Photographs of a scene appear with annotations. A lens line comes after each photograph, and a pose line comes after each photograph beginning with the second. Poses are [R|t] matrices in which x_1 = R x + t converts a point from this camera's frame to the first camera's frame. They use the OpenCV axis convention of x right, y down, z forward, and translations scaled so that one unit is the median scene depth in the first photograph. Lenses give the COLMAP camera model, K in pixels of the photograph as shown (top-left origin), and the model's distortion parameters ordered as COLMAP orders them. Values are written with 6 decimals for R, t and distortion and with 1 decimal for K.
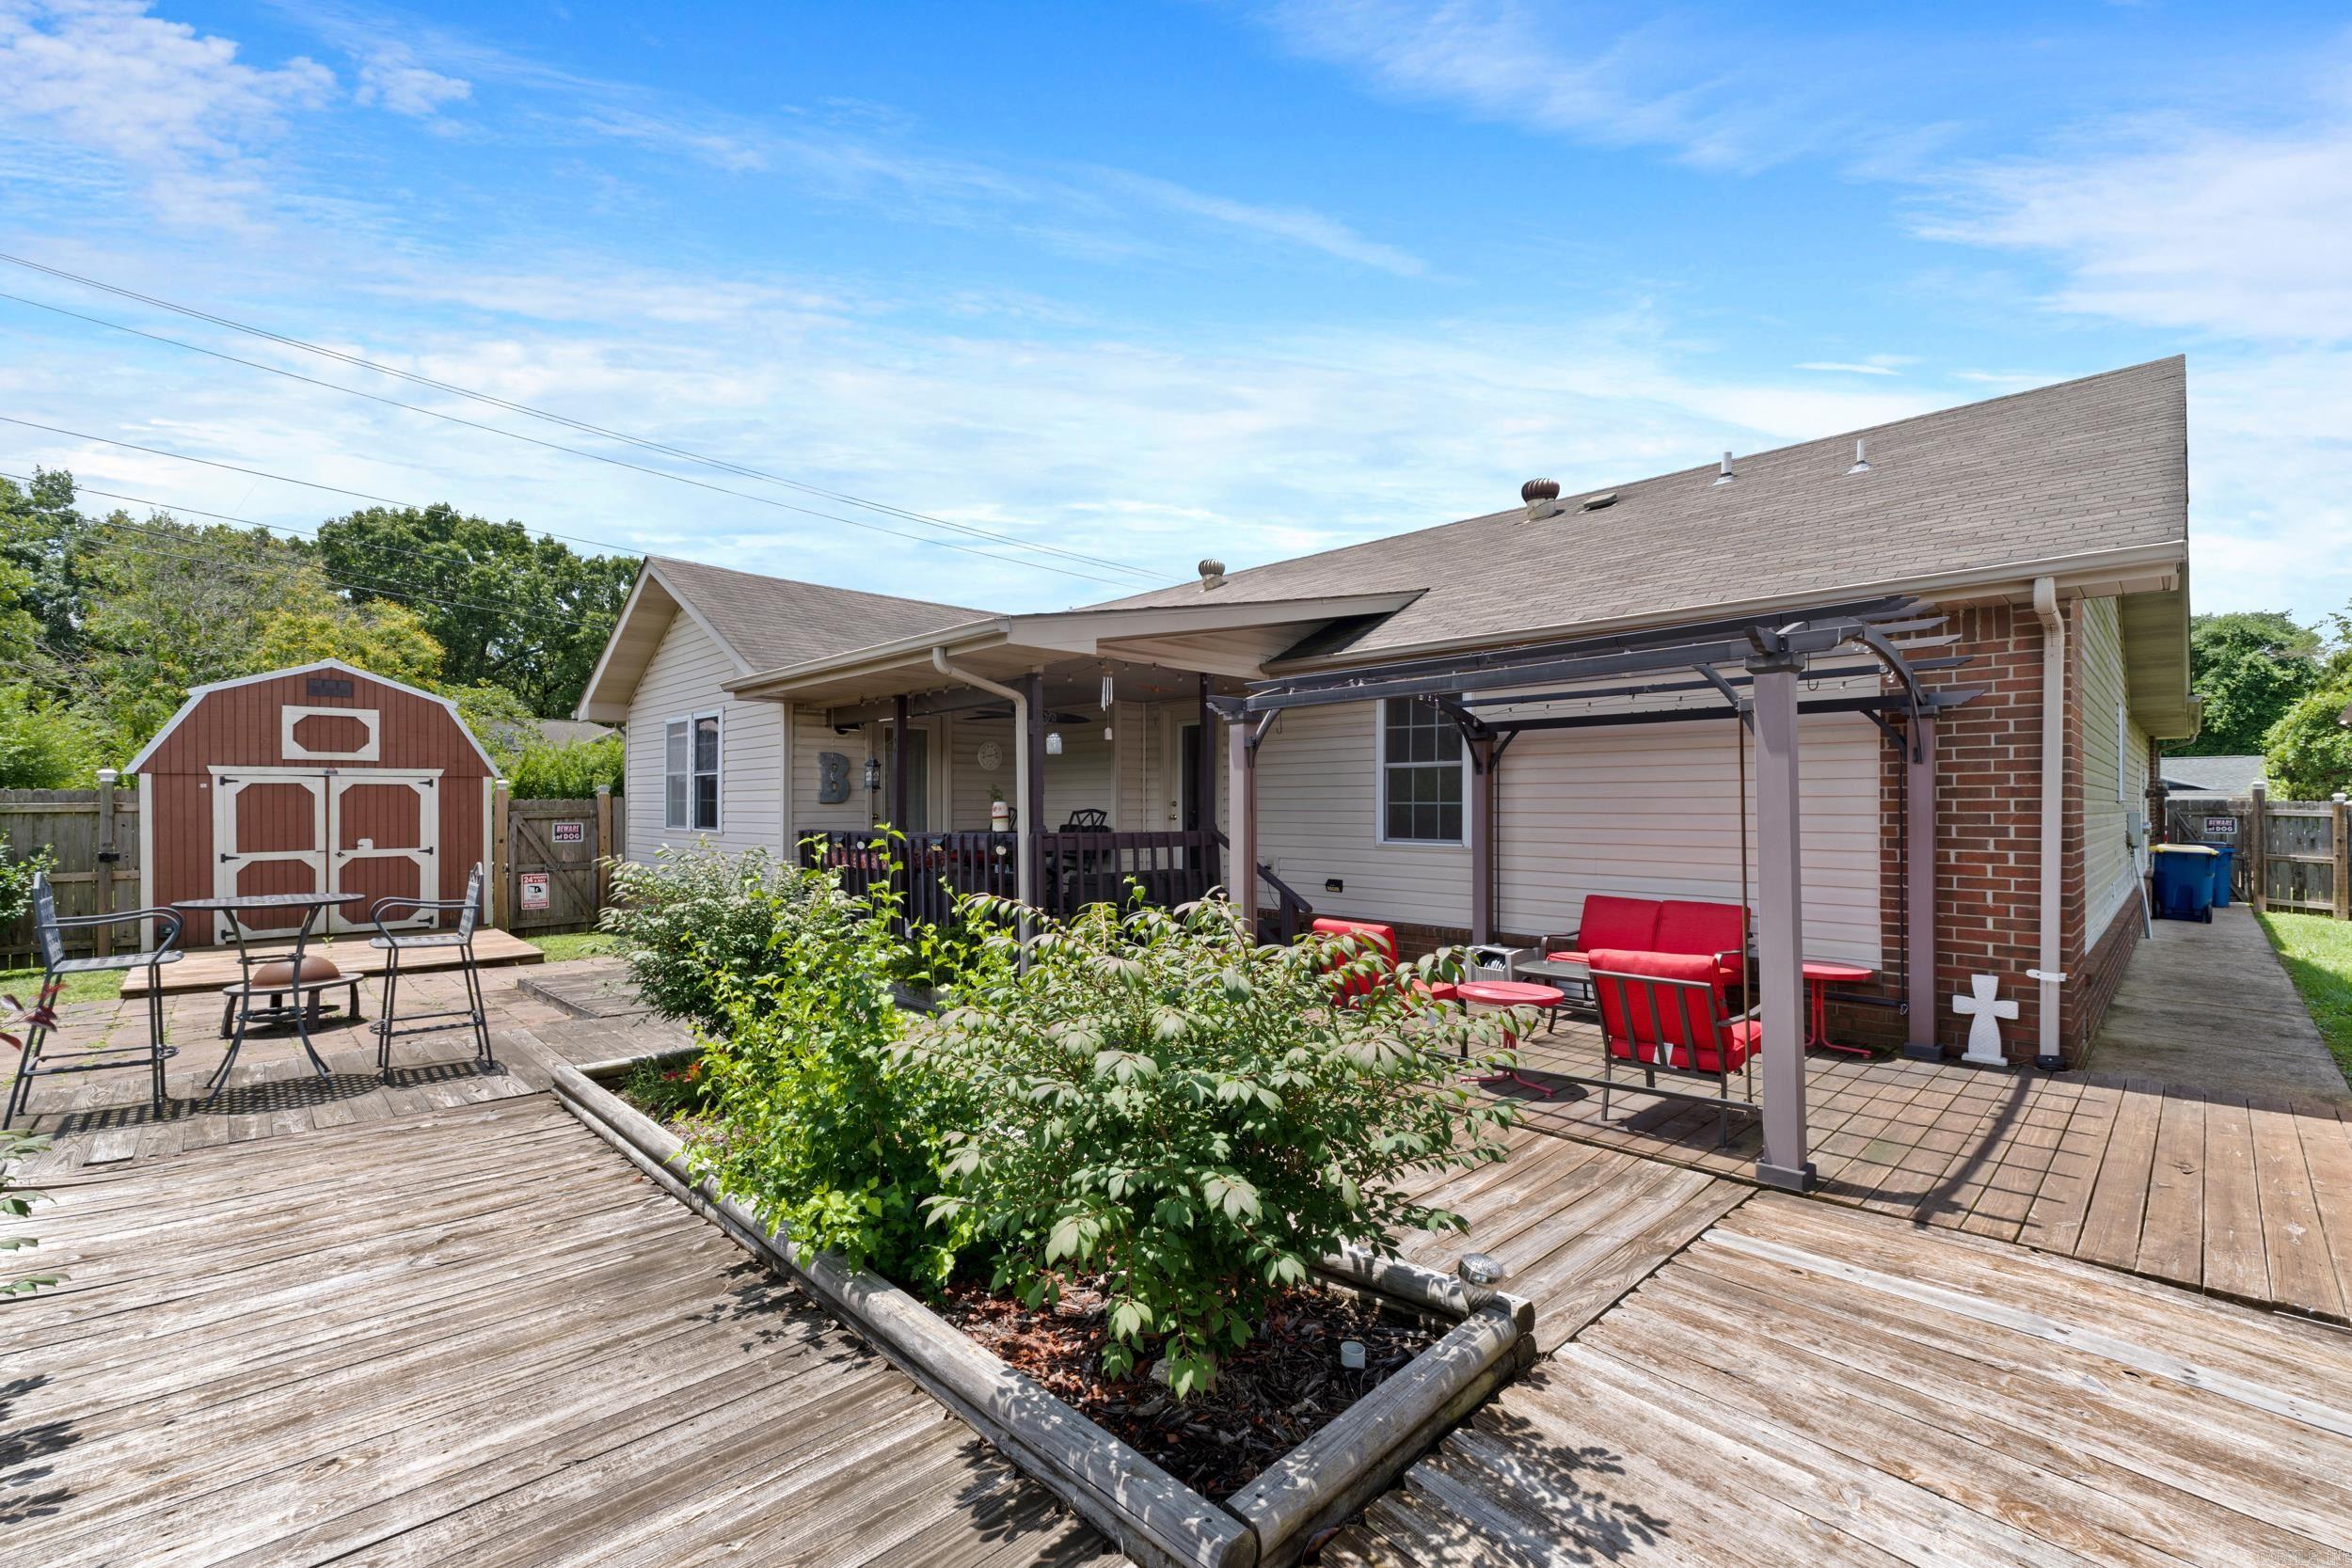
lens RADIAL K [[995.6, 0, 1181.5], [0, 995.6, 794.7], [0, 0, 1]] dist [0.001496, -0.001103]
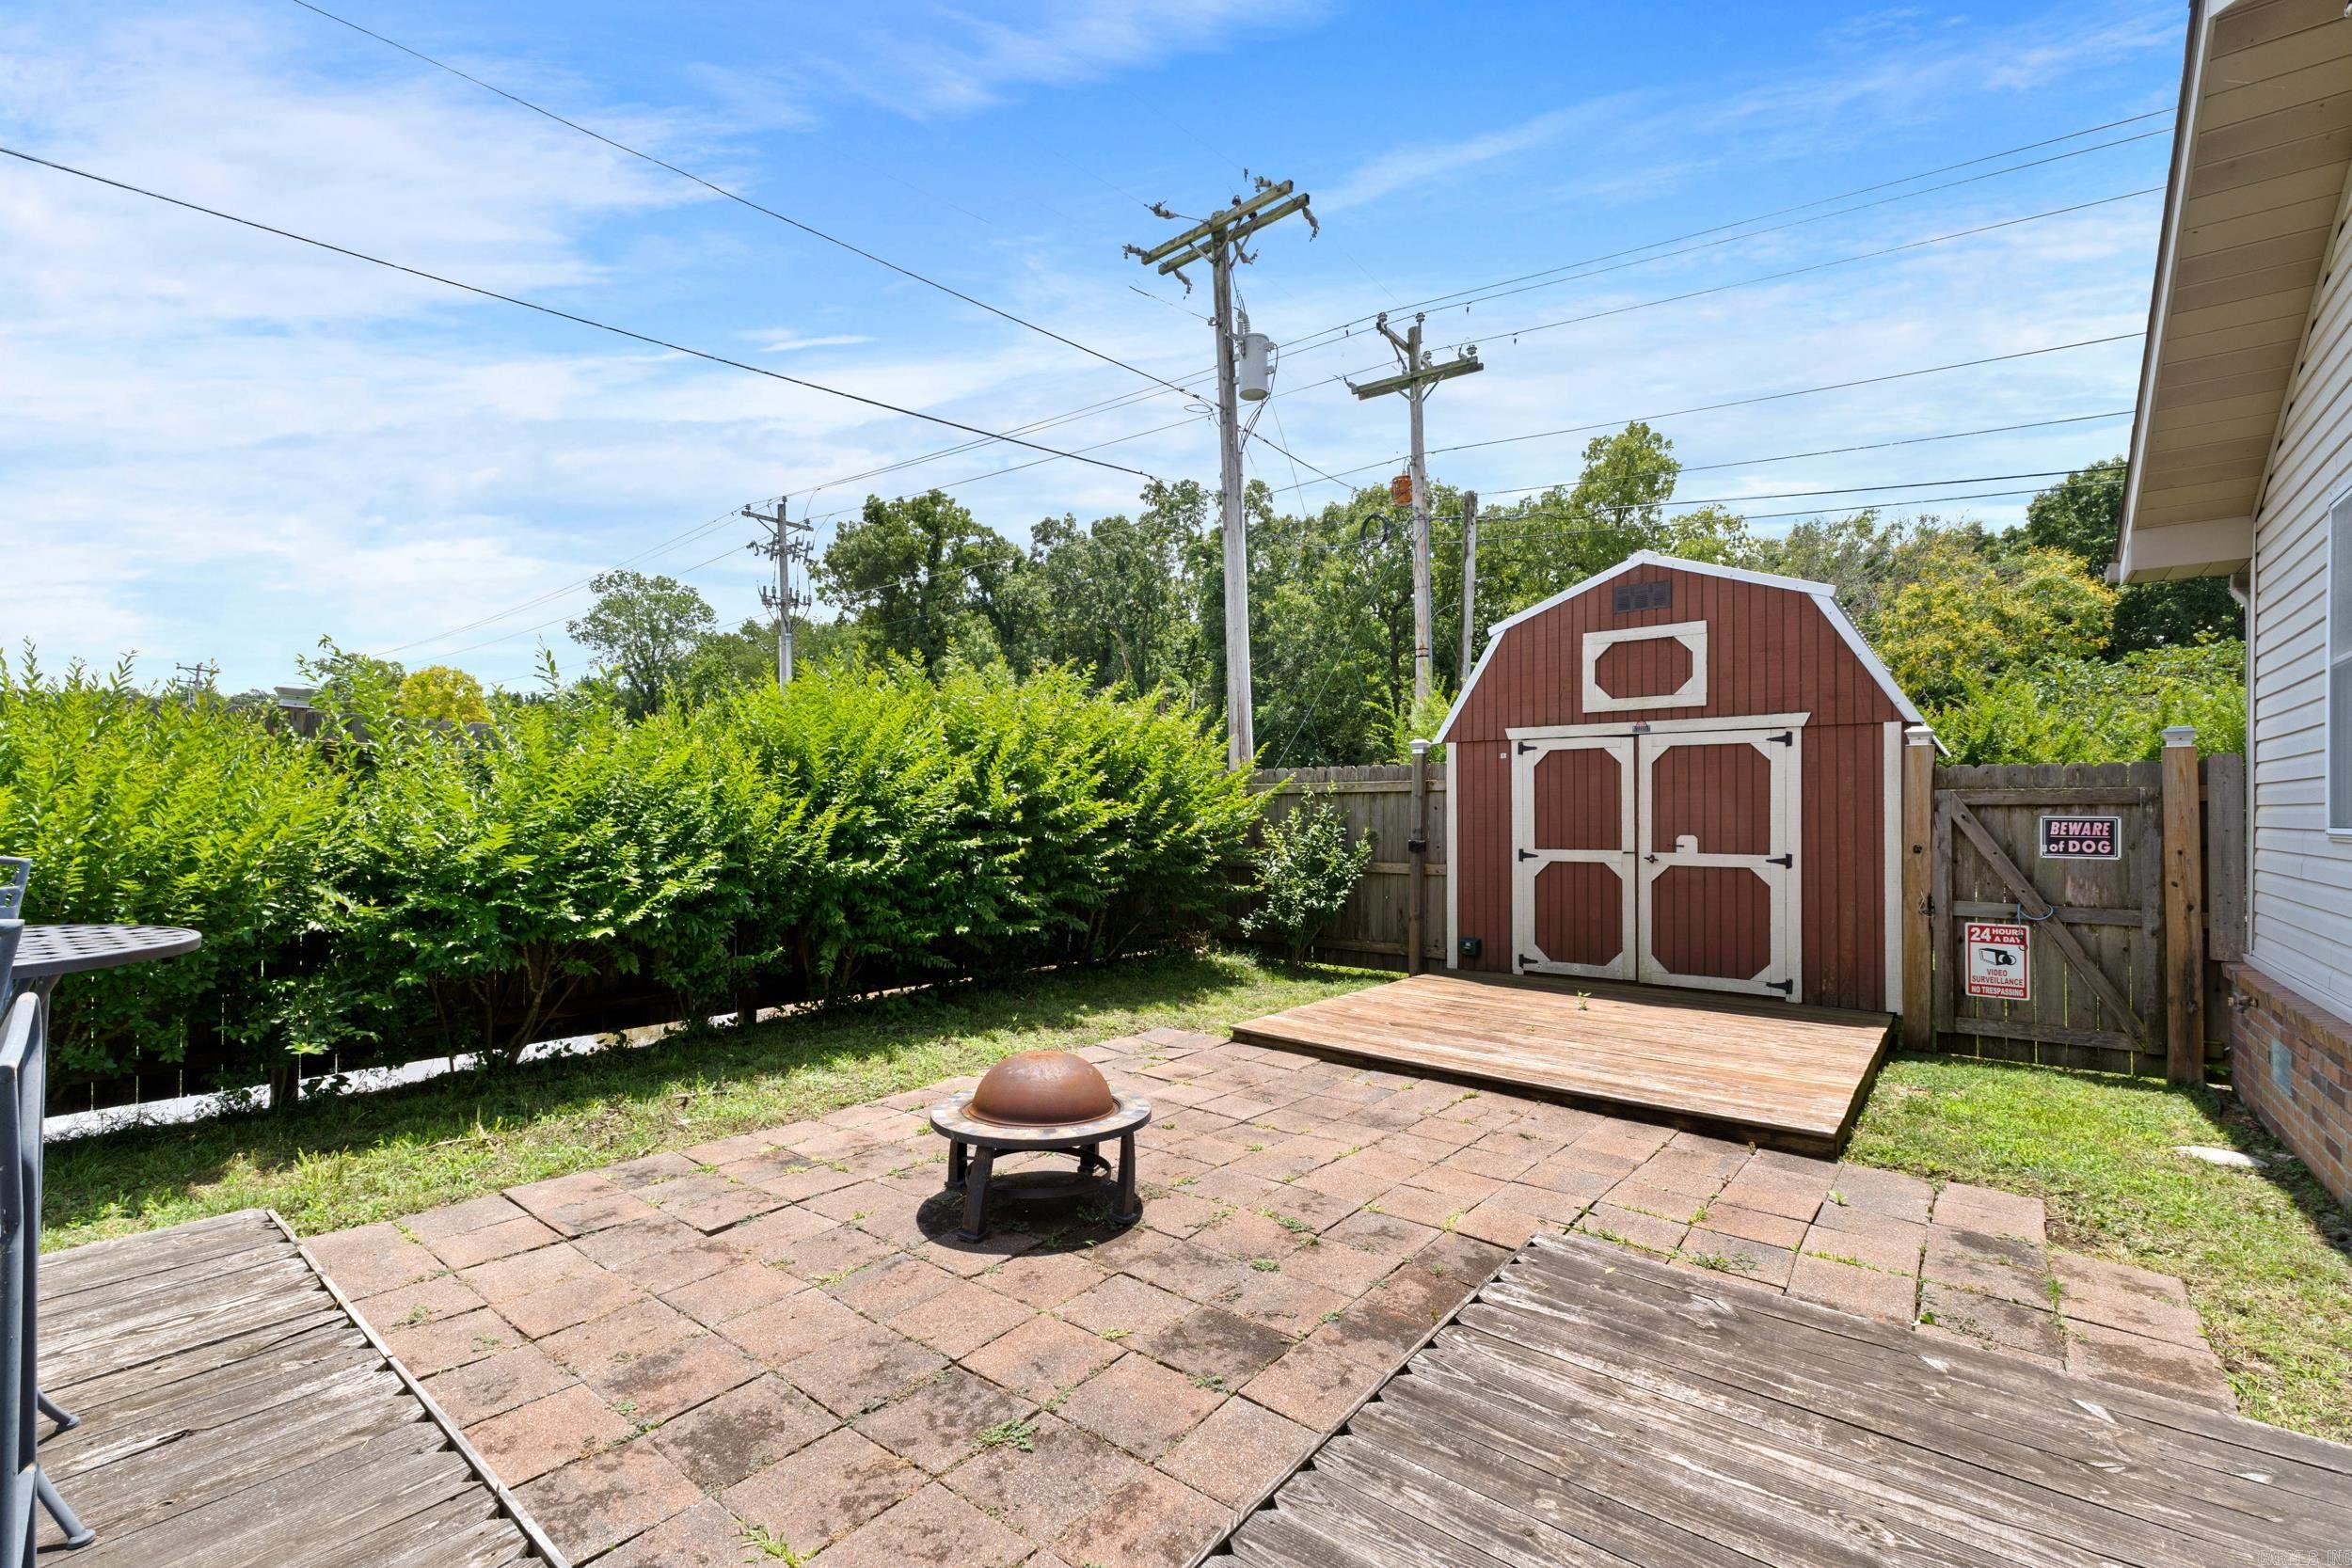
lens RADIAL K [[995.6, 0, 1192.9], [0, 995.6, 800.5], [0, 0, 1]] dist [0.001496, -0.001103]
pose [[0.110466, -0.012871, -0.993797, -0.253155], [0.000866, 0.999917, -0.012854, 0.031052], [0.993880, 0.000559, 0.110468, 0.641862]]
